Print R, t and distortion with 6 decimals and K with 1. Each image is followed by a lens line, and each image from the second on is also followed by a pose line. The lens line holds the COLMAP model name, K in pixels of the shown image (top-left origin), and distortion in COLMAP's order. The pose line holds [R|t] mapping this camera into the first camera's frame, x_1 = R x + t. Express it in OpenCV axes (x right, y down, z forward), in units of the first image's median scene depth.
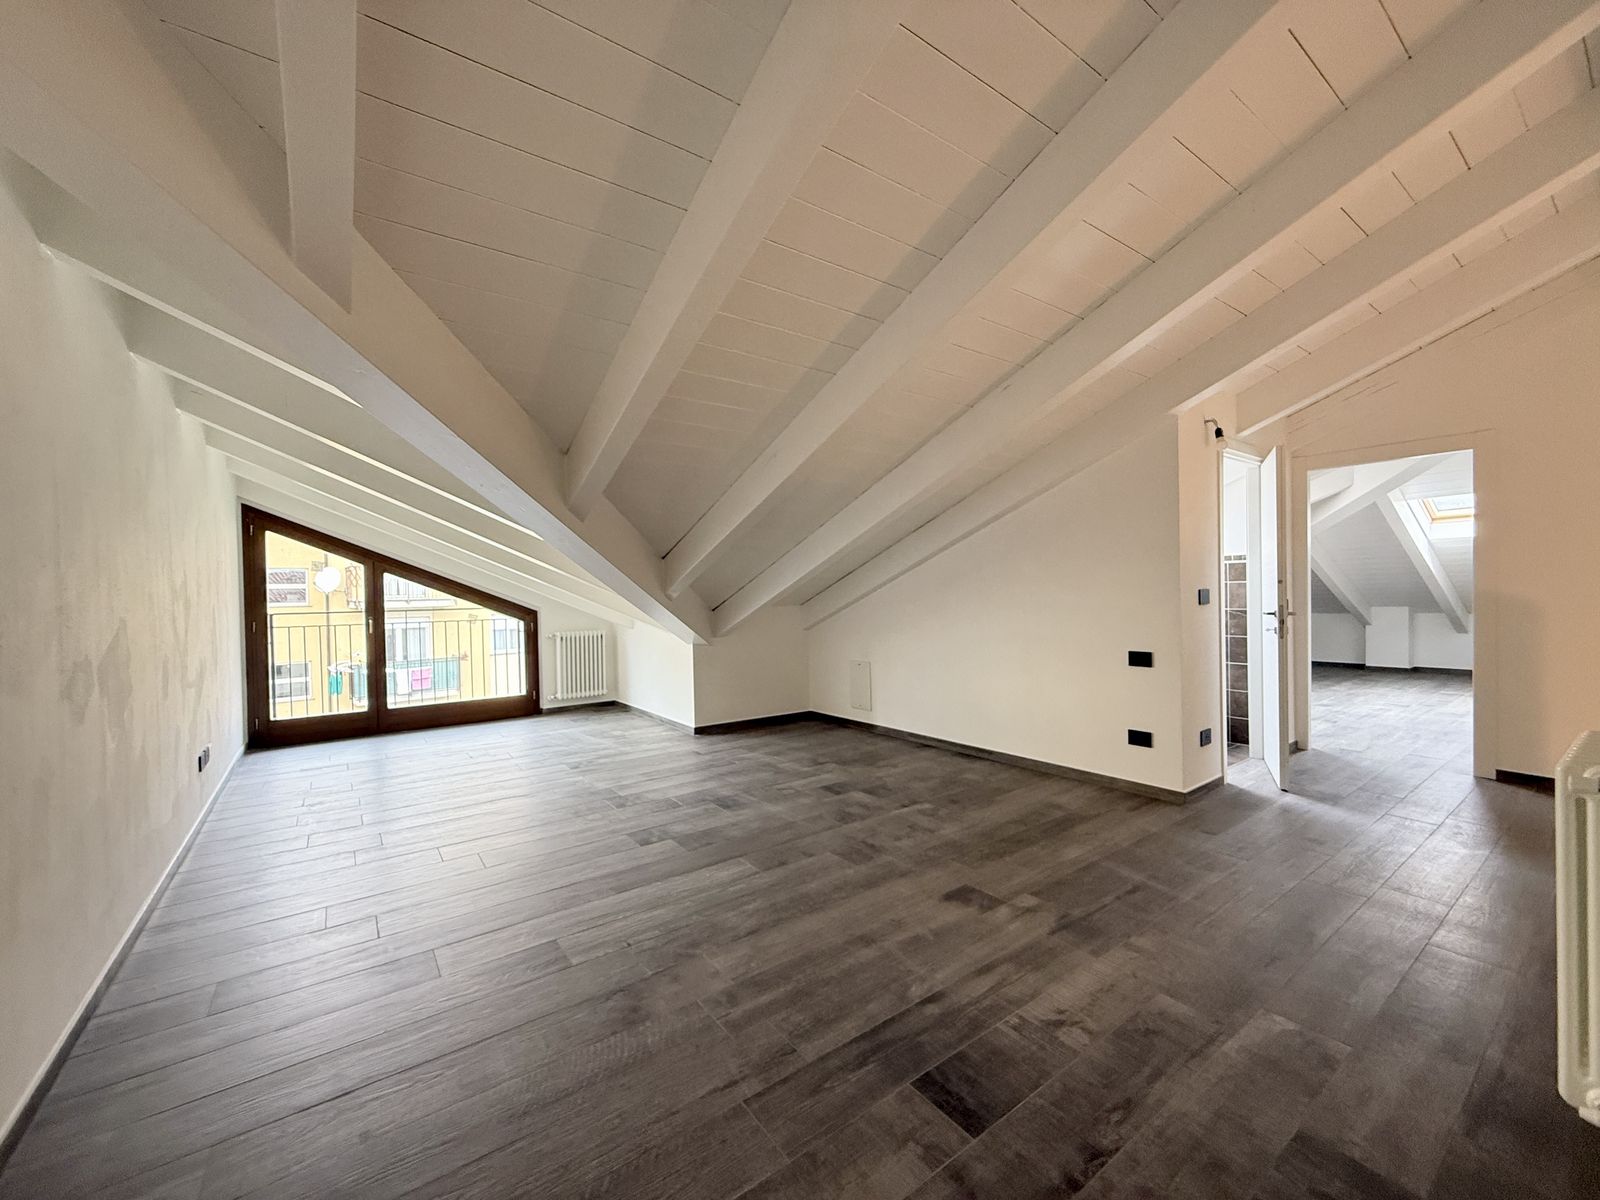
lens RADIAL K [[638.3, 0, 798.0], [0, 638.3, 600.2], [0, 0, 1]] dist [-0.000522, 0.000267]
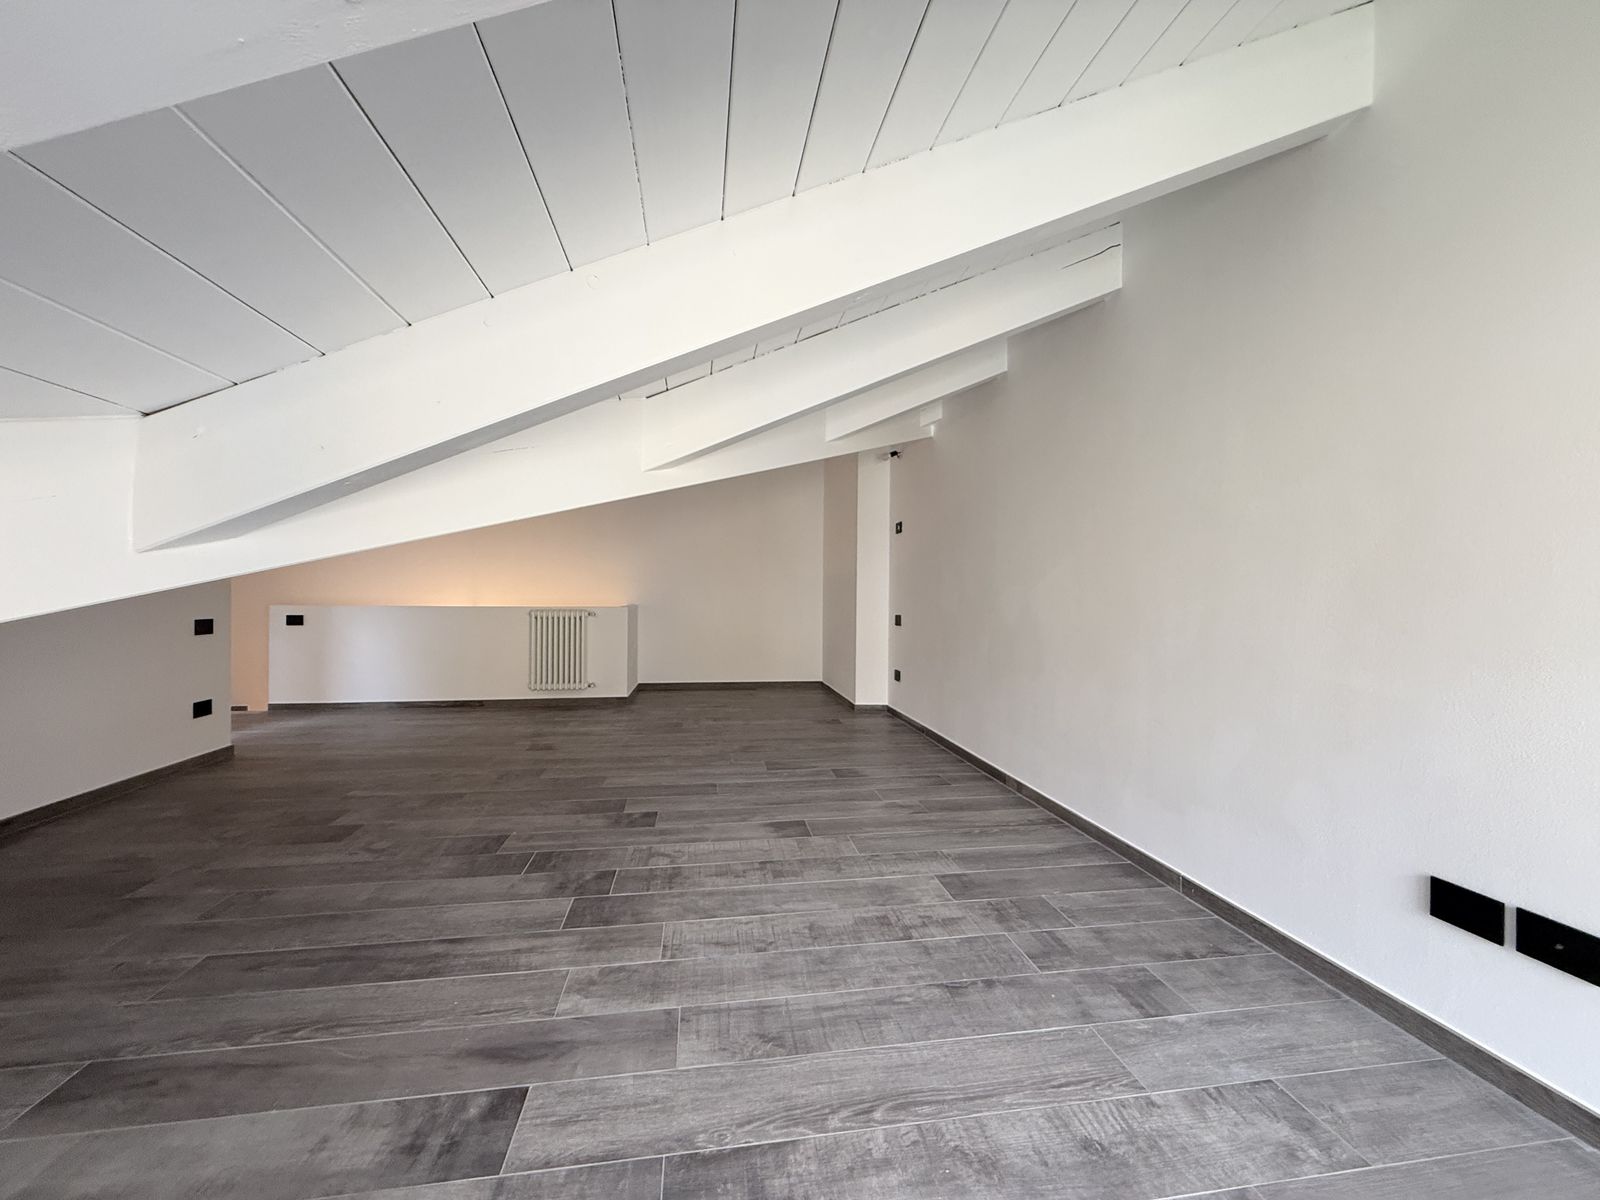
lens RADIAL K [[638.3, 0, 798.0], [0, 638.3, 600.2], [0, 0, 1]] dist [-0.000522, 0.000267]
pose [[-0.888490, 0.007658, 0.458832, -0.688217], [0.013672, 0.999859, 0.009787, 0.051930], [-0.458692, 0.014969, -0.888469, 1.380373]]
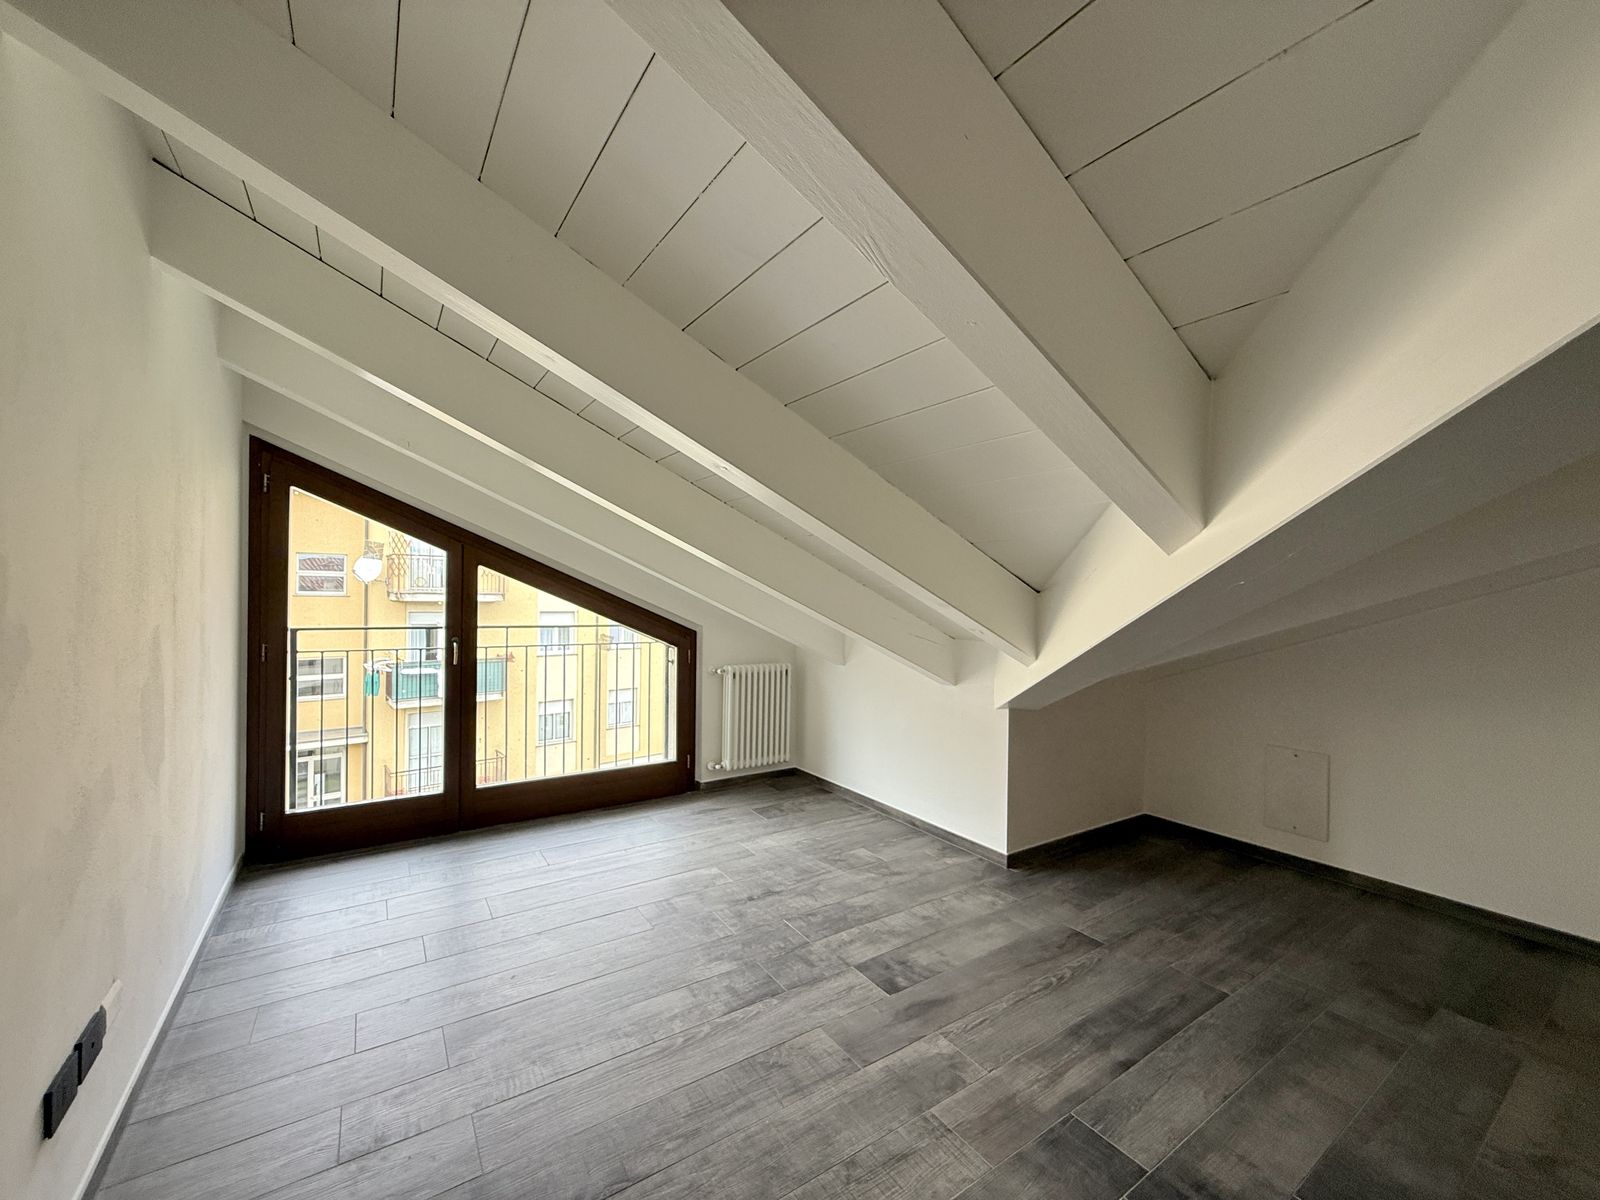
lens RADIAL K [[638.3, 0, 798.0], [0, 638.3, 600.2], [0, 0, 1]] dist [-0.000522, 0.000267]
pose [[0.998715, 0.036519, -0.035136, -0.482776], [-0.036657, 0.999322, -0.003310, -0.028145], [0.034991, 0.004594, 0.999377, 0.604134]]
